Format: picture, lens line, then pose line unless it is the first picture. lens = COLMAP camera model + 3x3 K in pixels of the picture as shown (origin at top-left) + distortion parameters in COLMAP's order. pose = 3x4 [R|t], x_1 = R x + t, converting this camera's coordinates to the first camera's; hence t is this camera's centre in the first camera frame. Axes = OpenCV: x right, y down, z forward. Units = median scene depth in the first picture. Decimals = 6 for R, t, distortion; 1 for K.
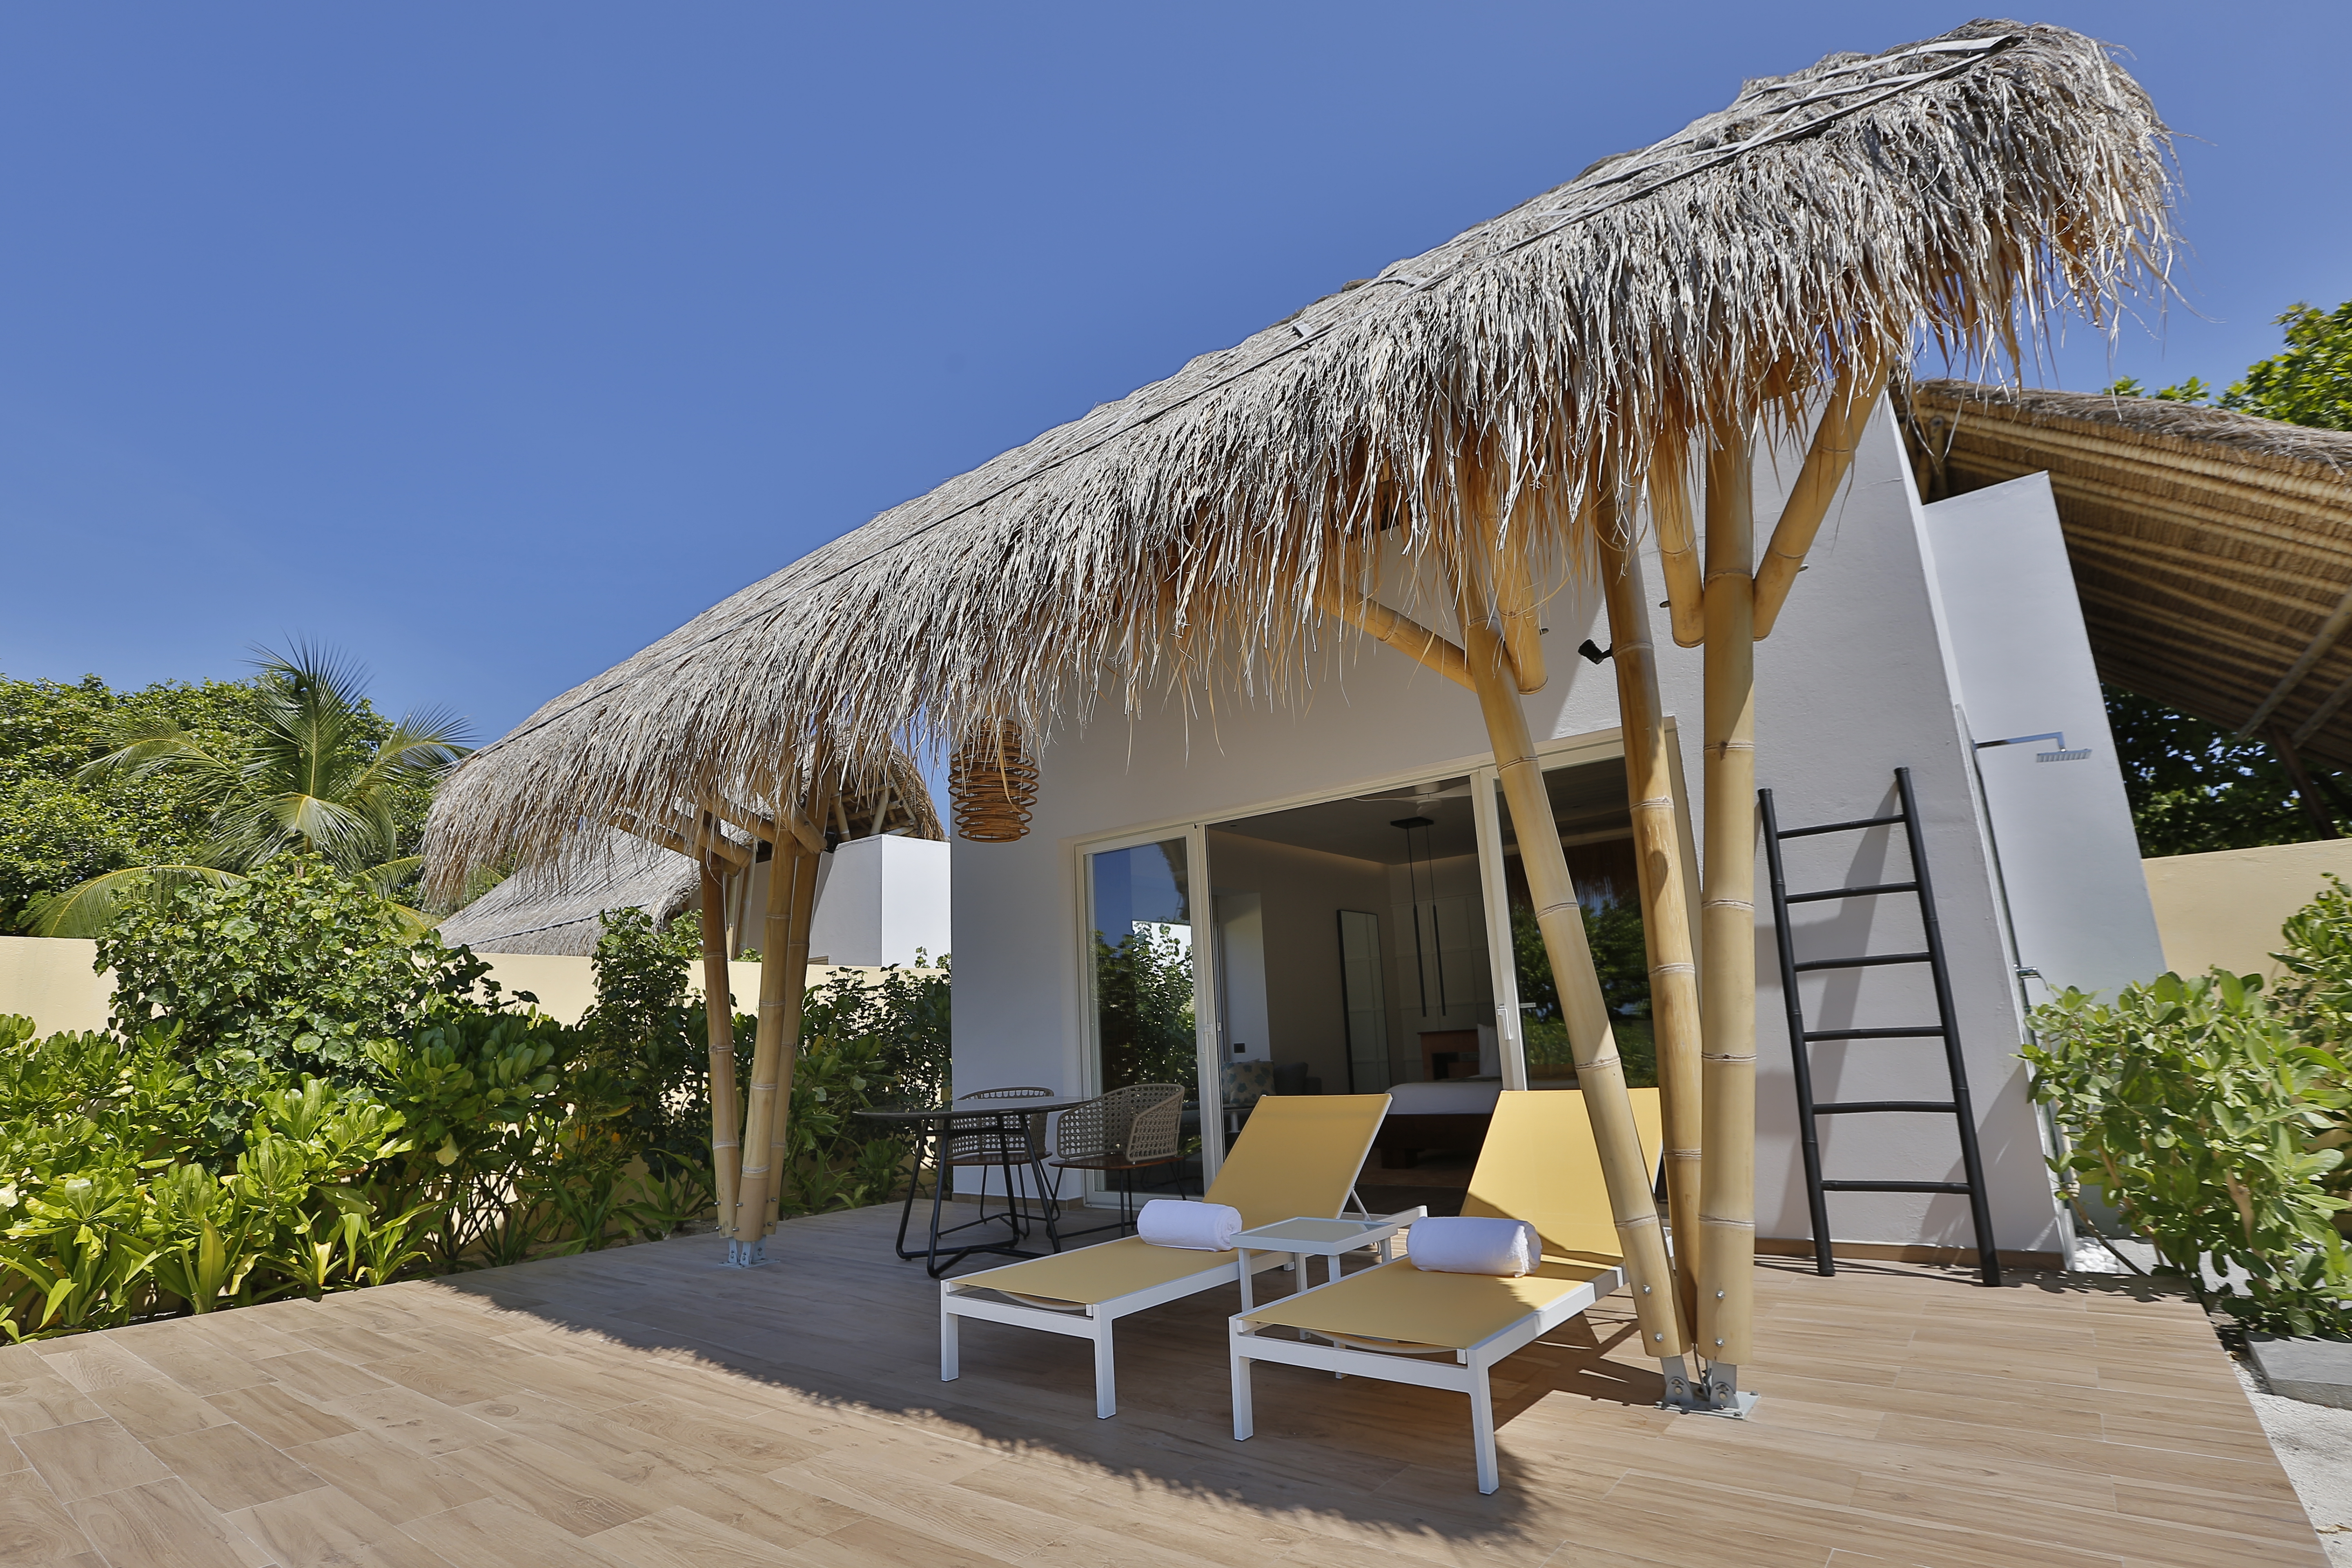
lens RADIAL K [[1105.2, 0, 1165.7], [0, 1105.2, 786.1], [0, 0, 1]] dist [-0.048582, 0.017563]
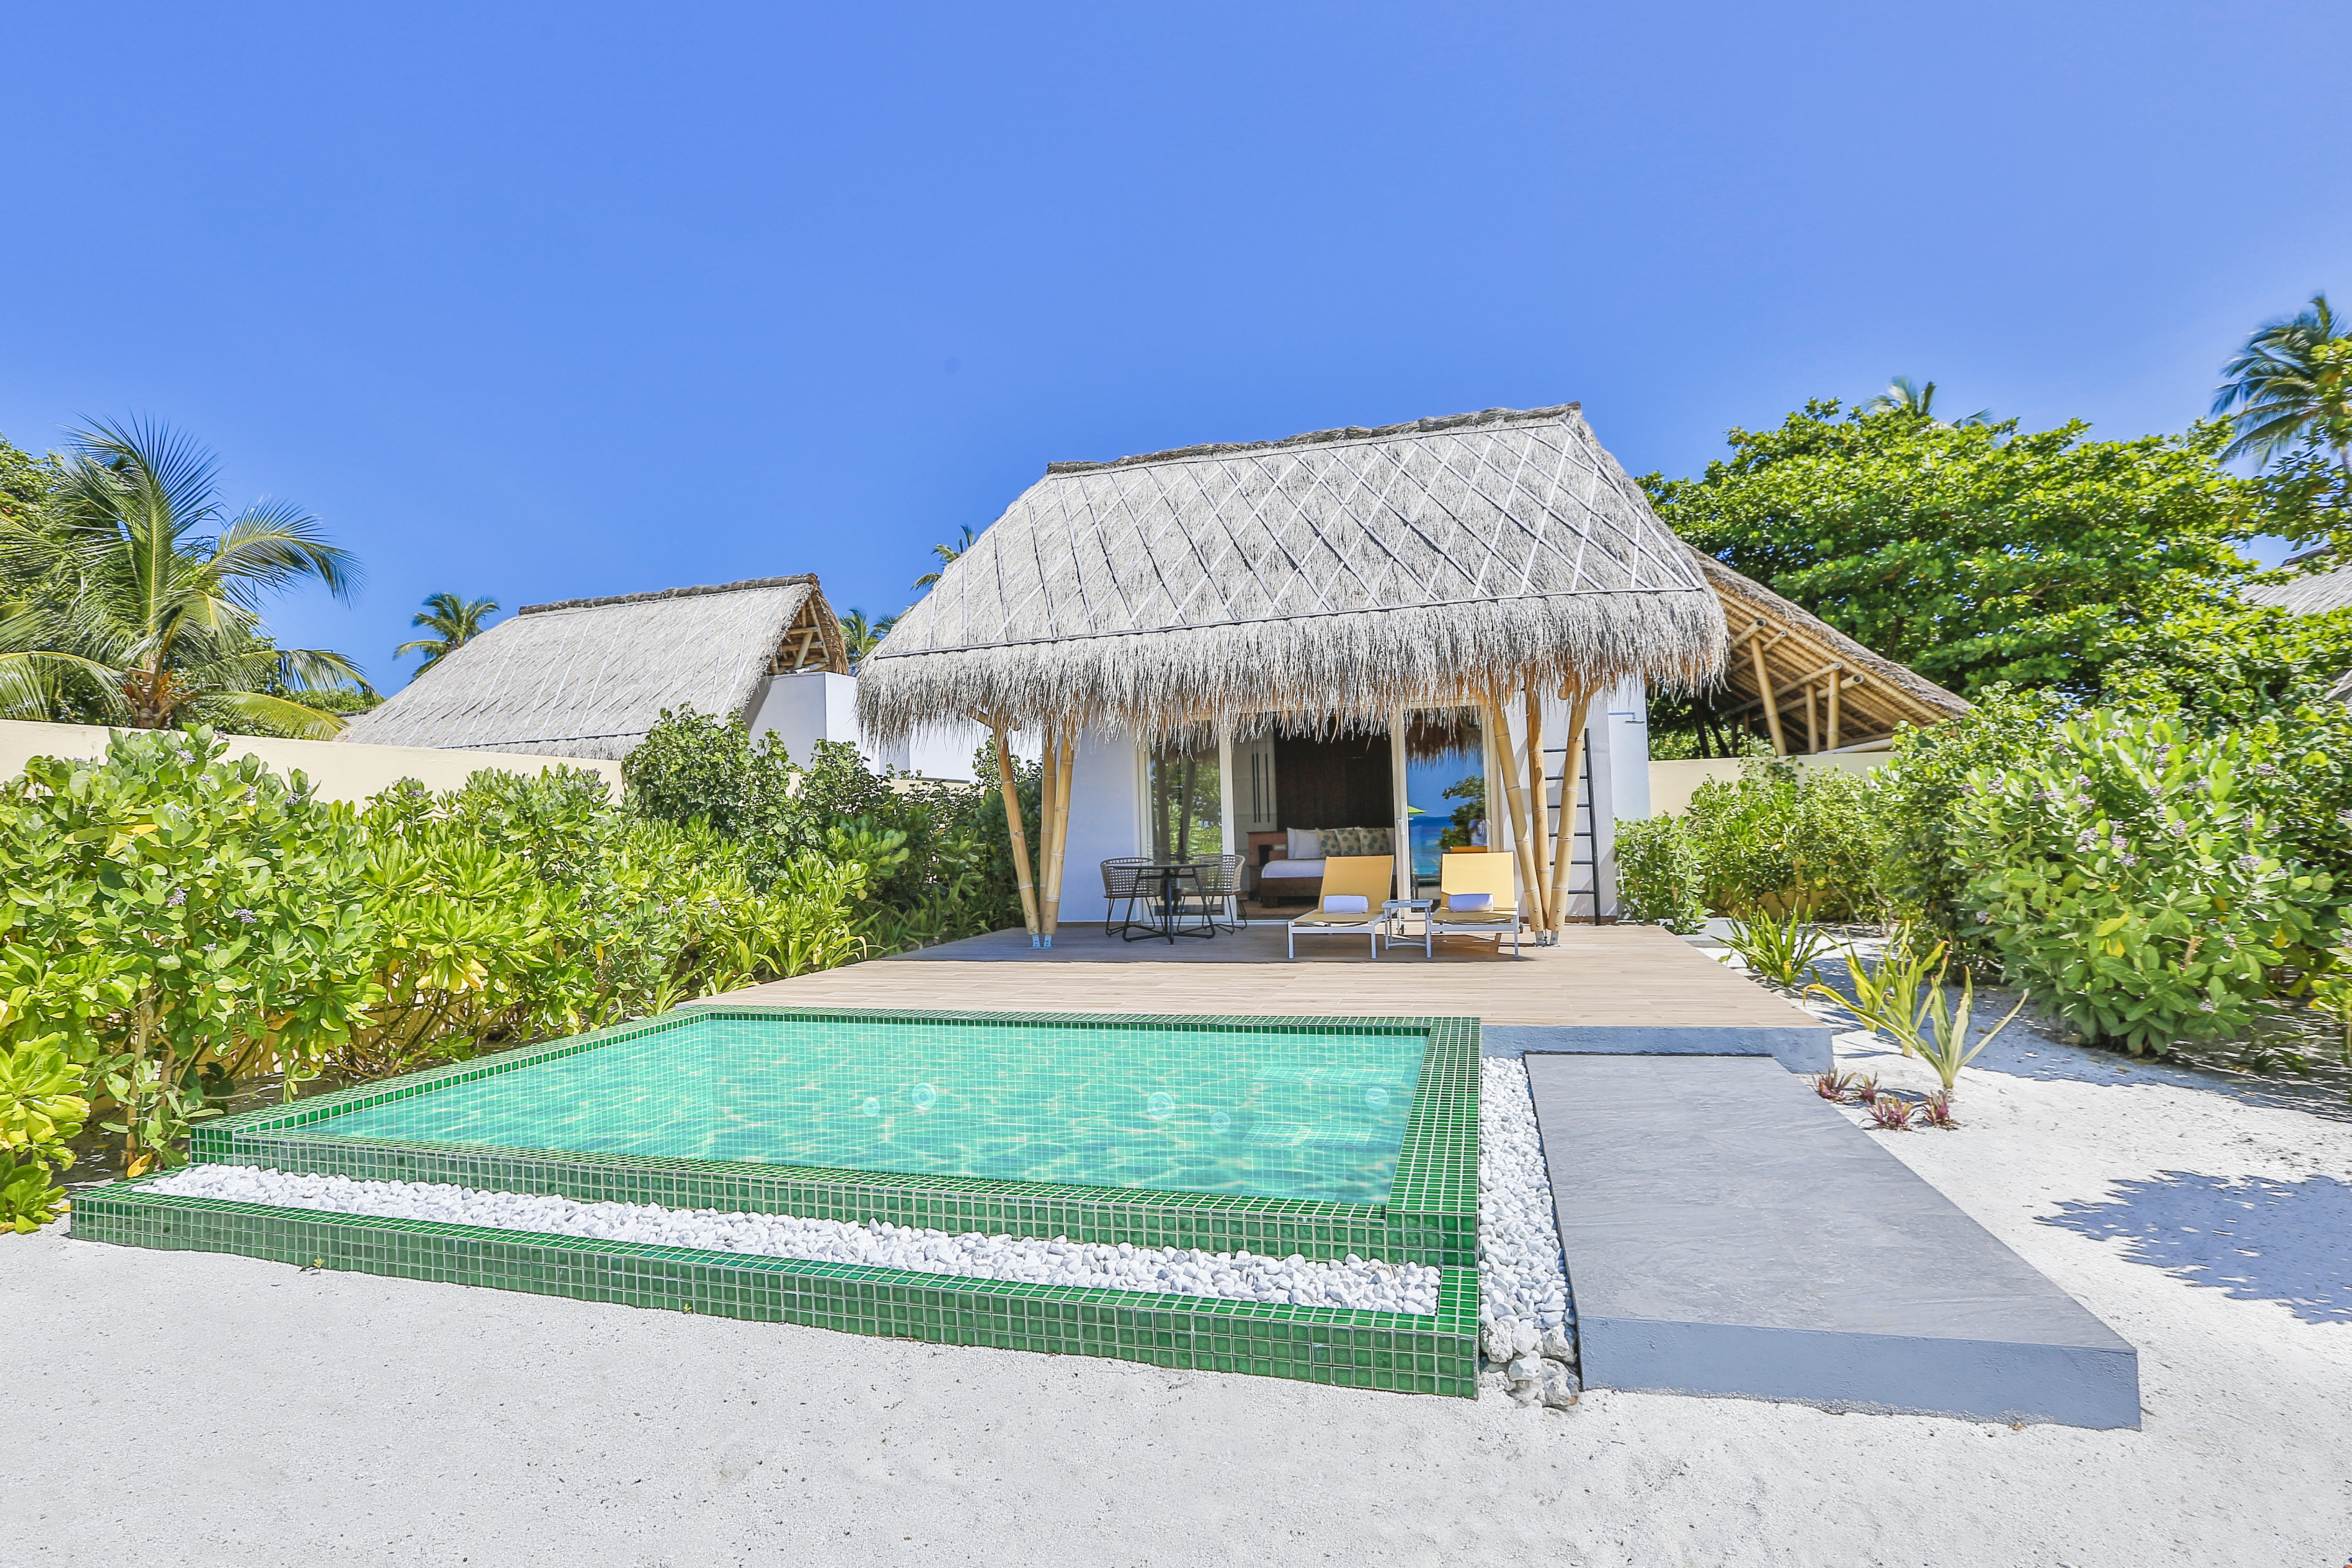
lens RADIAL K [[1105.2, 0, 1165.7], [0, 1105.2, 786.1], [0, 0, 1]] dist [-0.048582, 0.017563]
pose [[0.923562, 0.031092, 0.382187, -1.158497], [-0.096560, 0.983445, 0.153335, -0.179000], [-0.371093, -0.178518, 0.911275, -0.935846]]
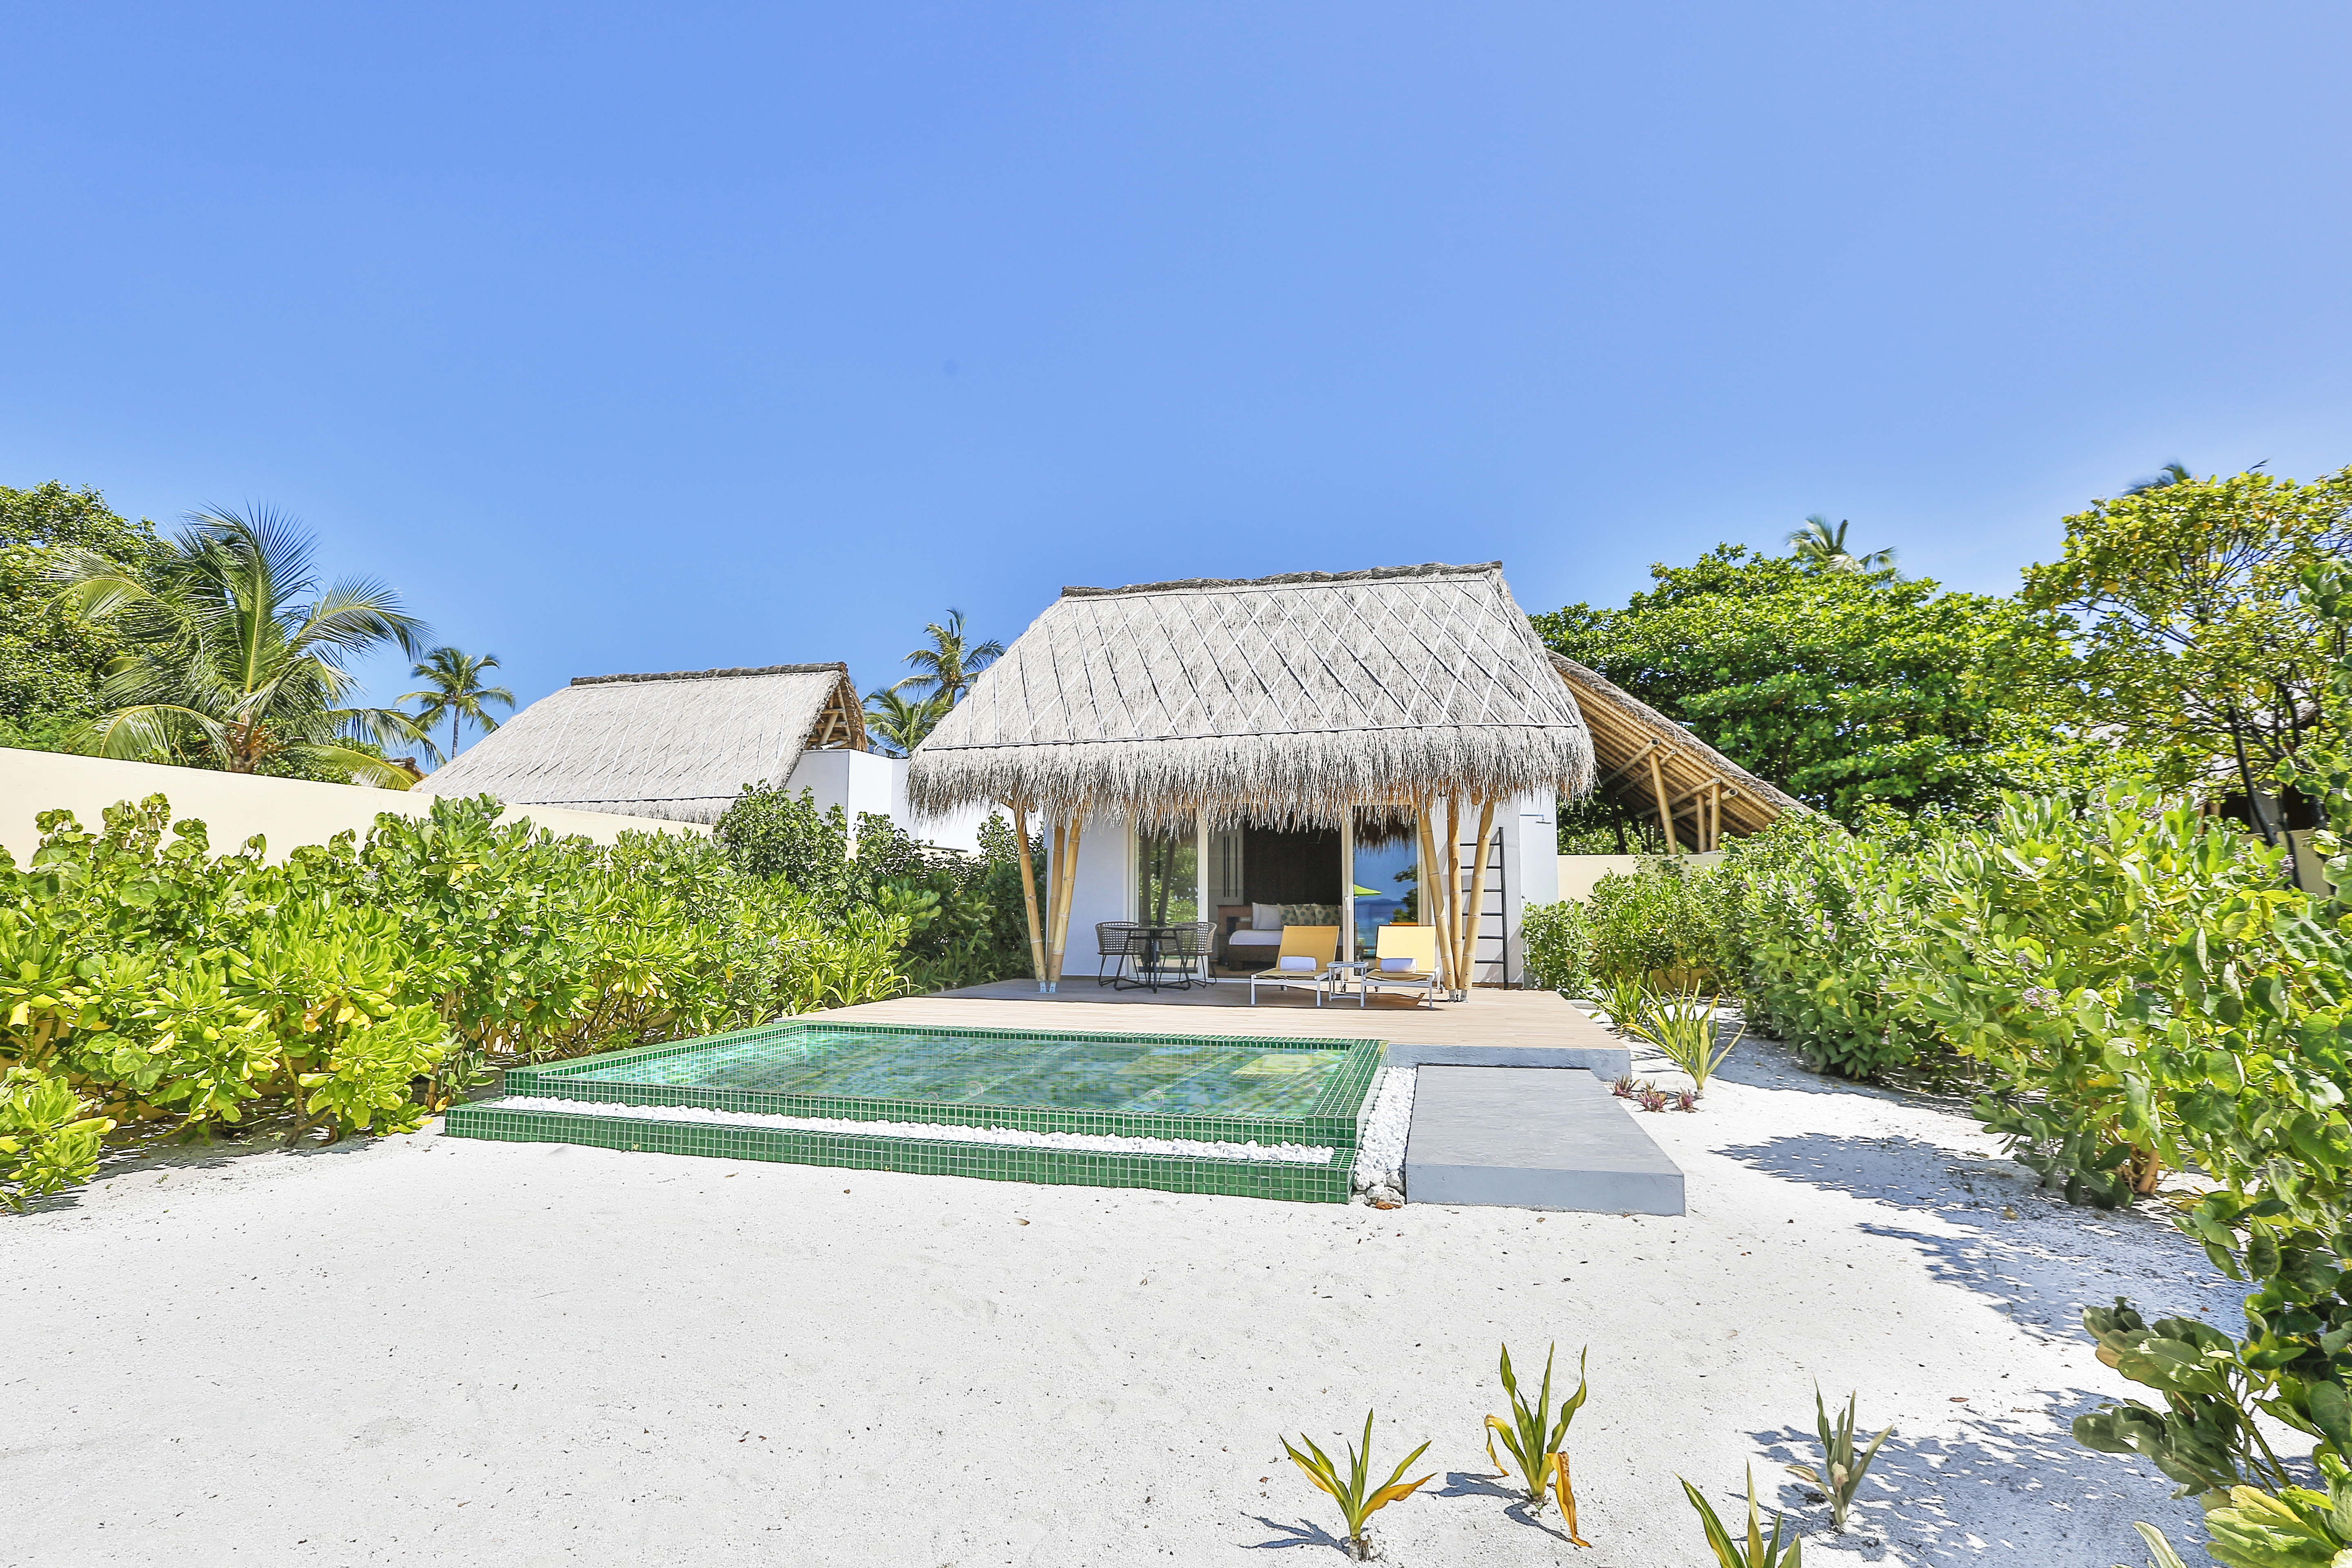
lens RADIAL K [[1119.6, 0, 1158.0], [0, 1119.6, 789.2], [0, 0, 1]] dist [-0.067045, 0.025176]
pose [[0.912139, 0.089968, 0.399886, -1.436597], [-0.135850, 0.986826, 0.087855, -0.264394], [-0.386714, -0.134460, 0.912345, -1.430155]]
